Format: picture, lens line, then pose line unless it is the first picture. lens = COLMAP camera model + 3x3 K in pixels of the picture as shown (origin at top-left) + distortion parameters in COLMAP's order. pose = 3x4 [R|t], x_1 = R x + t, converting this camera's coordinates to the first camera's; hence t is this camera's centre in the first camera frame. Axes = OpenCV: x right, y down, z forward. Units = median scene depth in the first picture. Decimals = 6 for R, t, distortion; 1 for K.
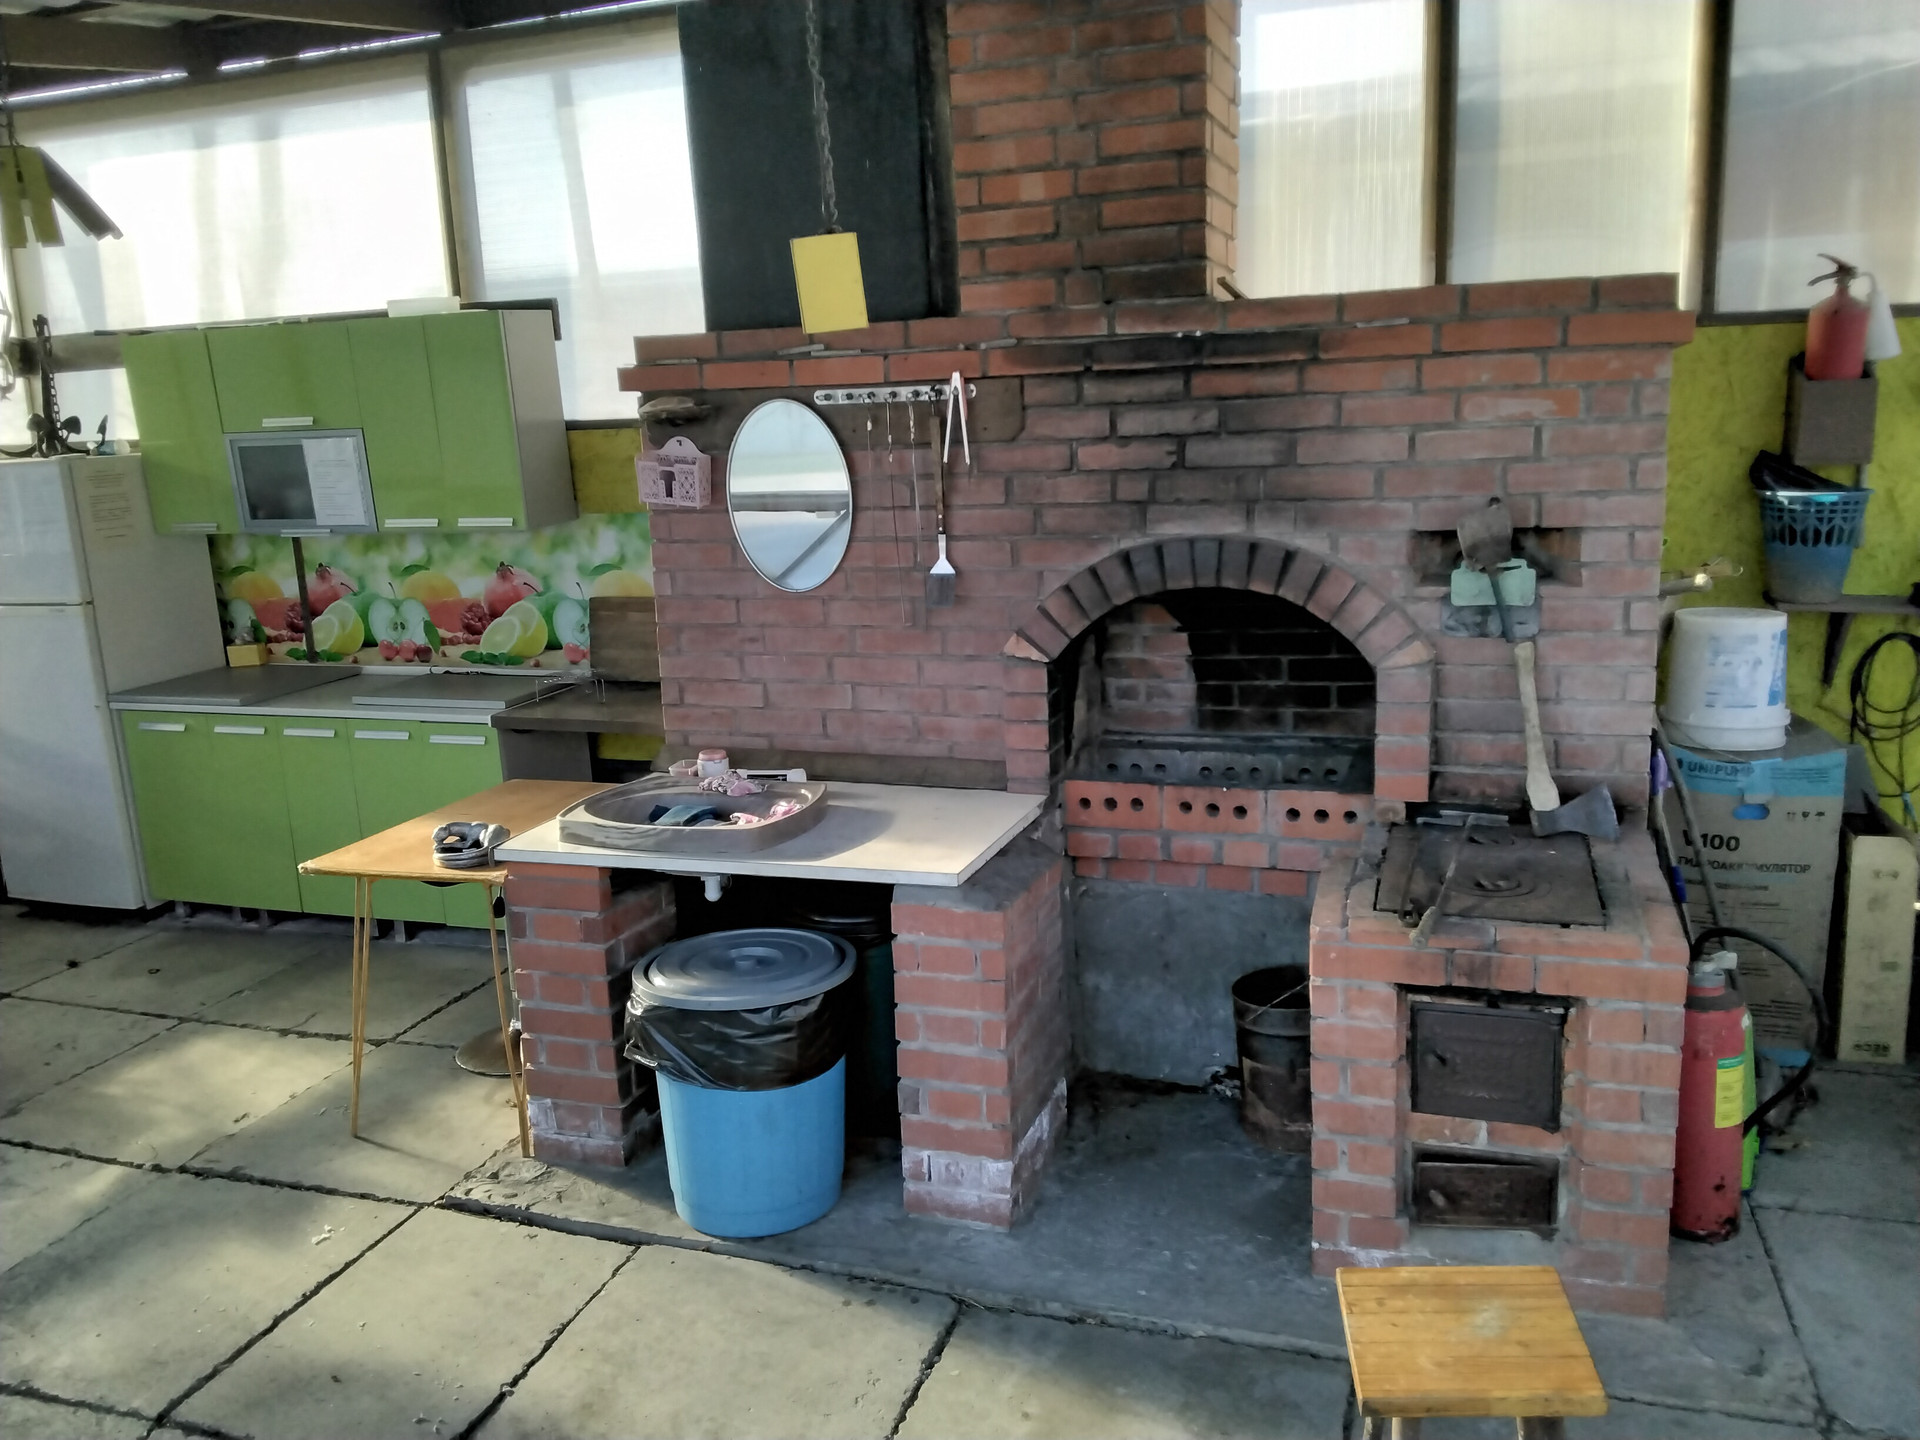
lens RADIAL K [[1521.6, 0, 953.0], [0, 1521.6, 712.9], [0, 0, 1]] dist [0.025643, -0.071512]
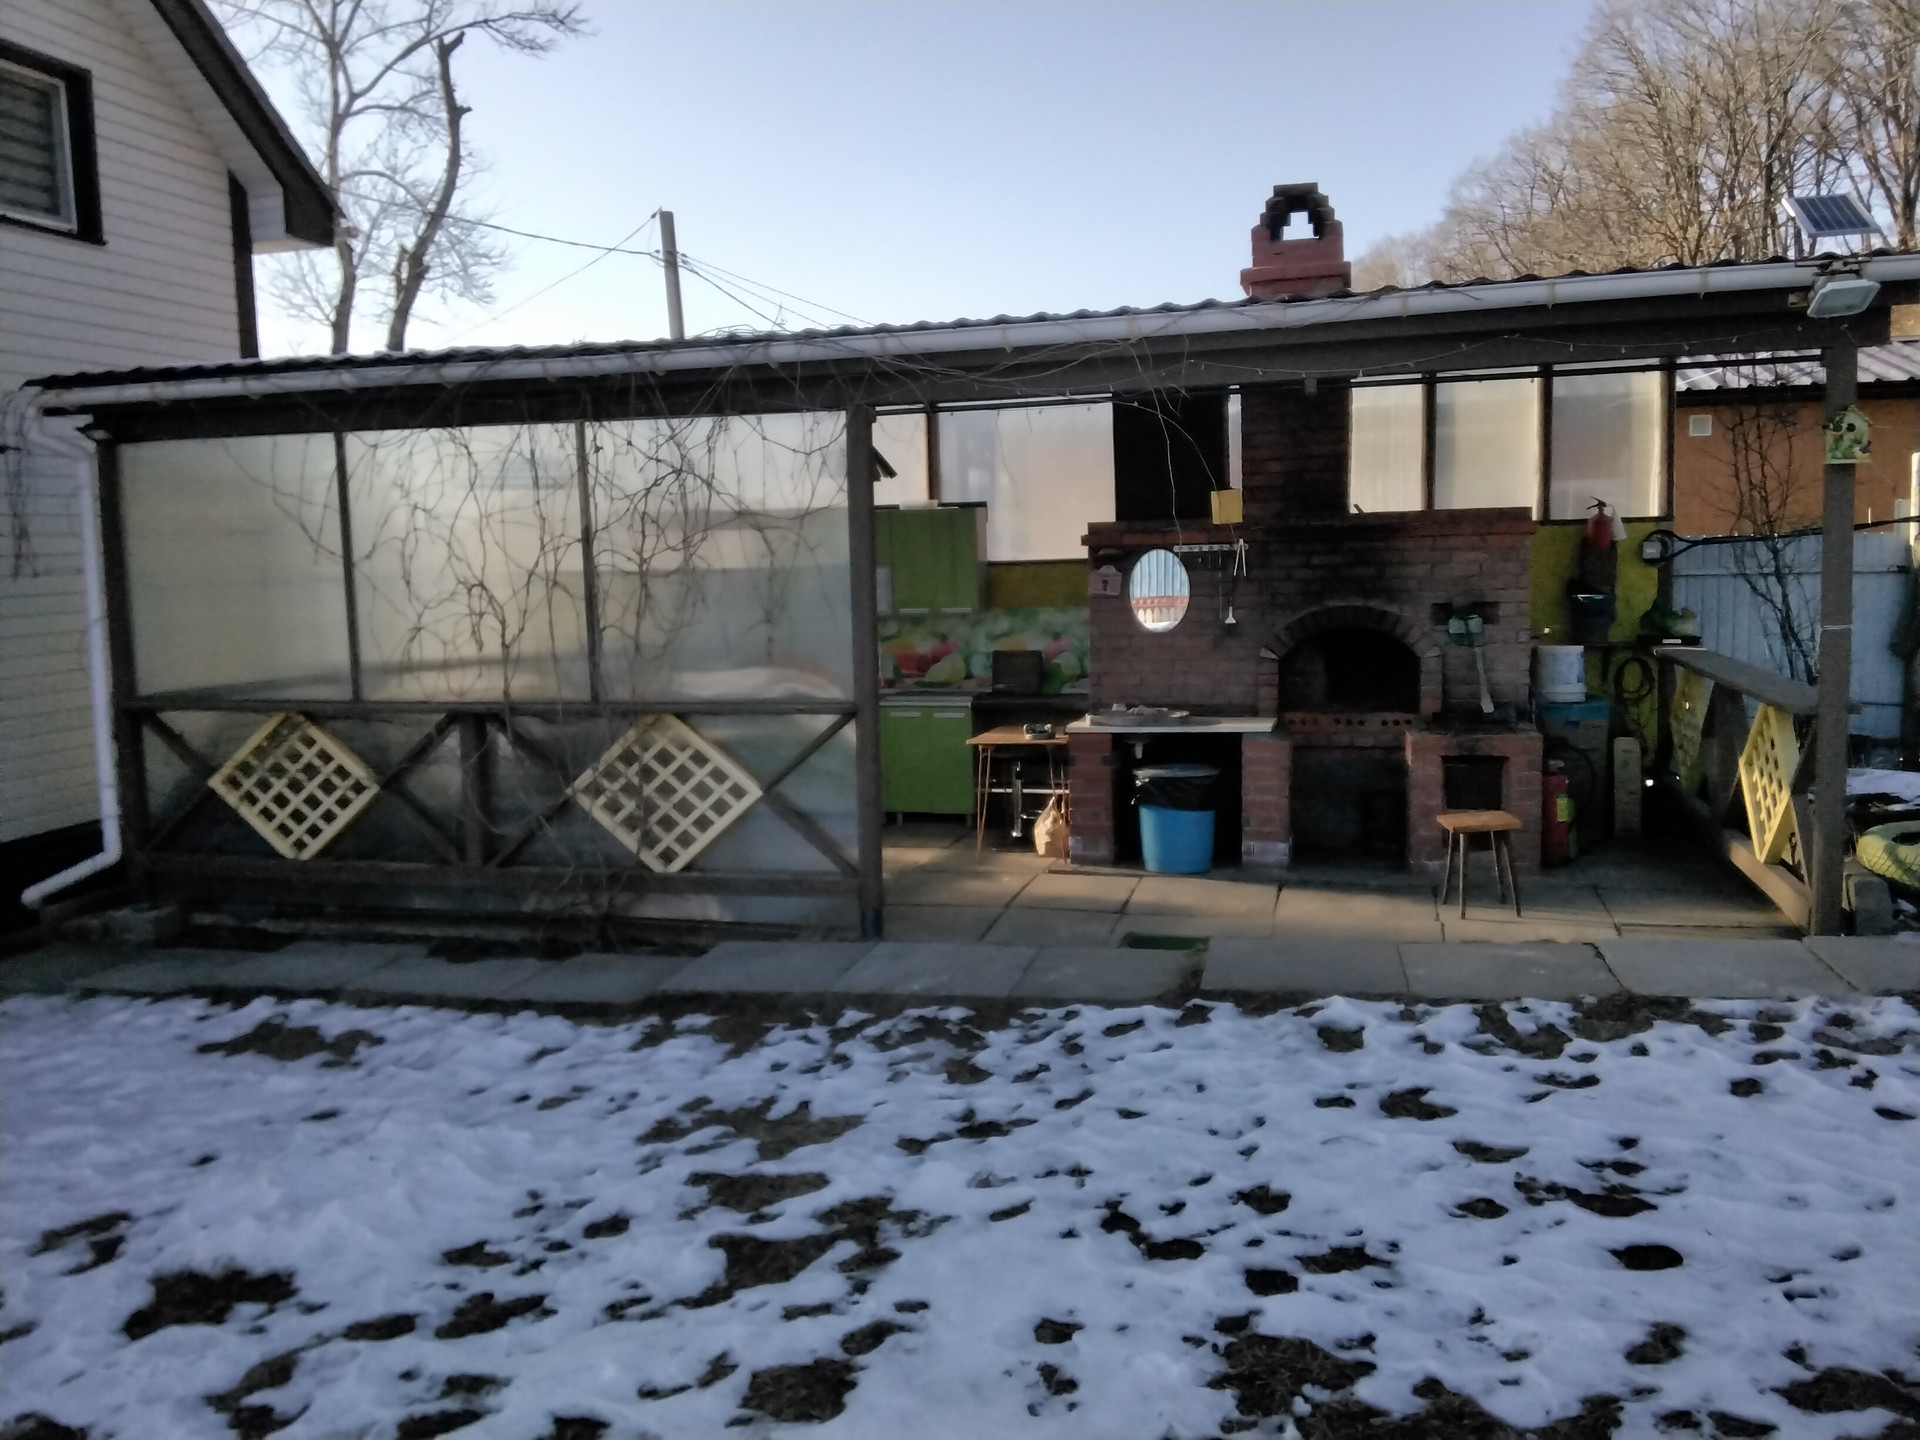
lens RADIAL K [[1521.6, 0, 922.6], [0, 1521.6, 709.5], [0, 0, 1]] dist [0.025643, -0.071512]
pose [[0.998740, 0.012232, 0.048667, -0.605909], [-0.006513, 0.993231, -0.115974, 0.322390], [-0.049756, 0.115511, 0.992059, -1.317666]]
